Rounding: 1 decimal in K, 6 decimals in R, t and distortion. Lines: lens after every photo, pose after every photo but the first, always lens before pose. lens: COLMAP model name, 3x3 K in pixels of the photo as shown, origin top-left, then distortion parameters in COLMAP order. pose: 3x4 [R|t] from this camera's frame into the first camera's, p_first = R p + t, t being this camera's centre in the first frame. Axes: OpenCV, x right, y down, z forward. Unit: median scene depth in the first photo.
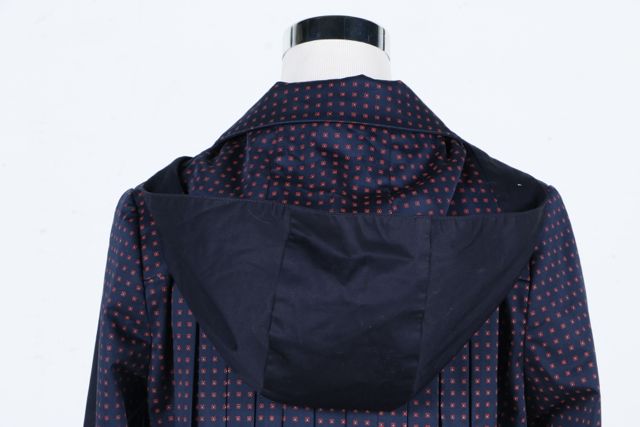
lens RADIAL K [[2485.0, 0, 320.0], [0, 2485.0, 213.5], [0, 0, 1]] dist [0.870740, -0.564538]
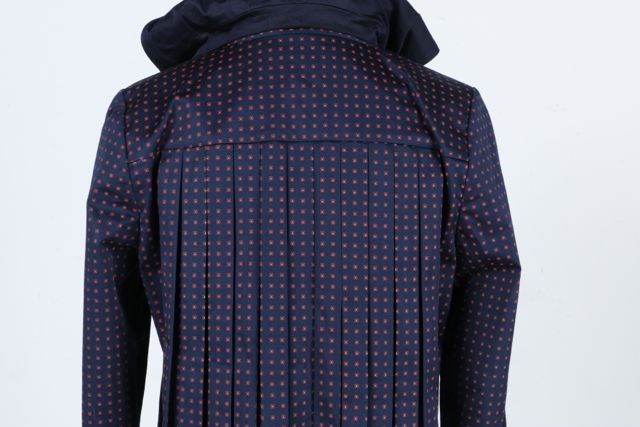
lens RADIAL K [[691.6, 0, 320.0], [0, 691.6, 213.5], [0, 0, 1]] dist [0.261371, 0.000272]
pose [[0.993609, -0.013544, 0.112062, -0.021296], [0.005826, 0.997605, 0.068918, 0.027997], [-0.112727, -0.067824, 0.991308, 0.675391]]
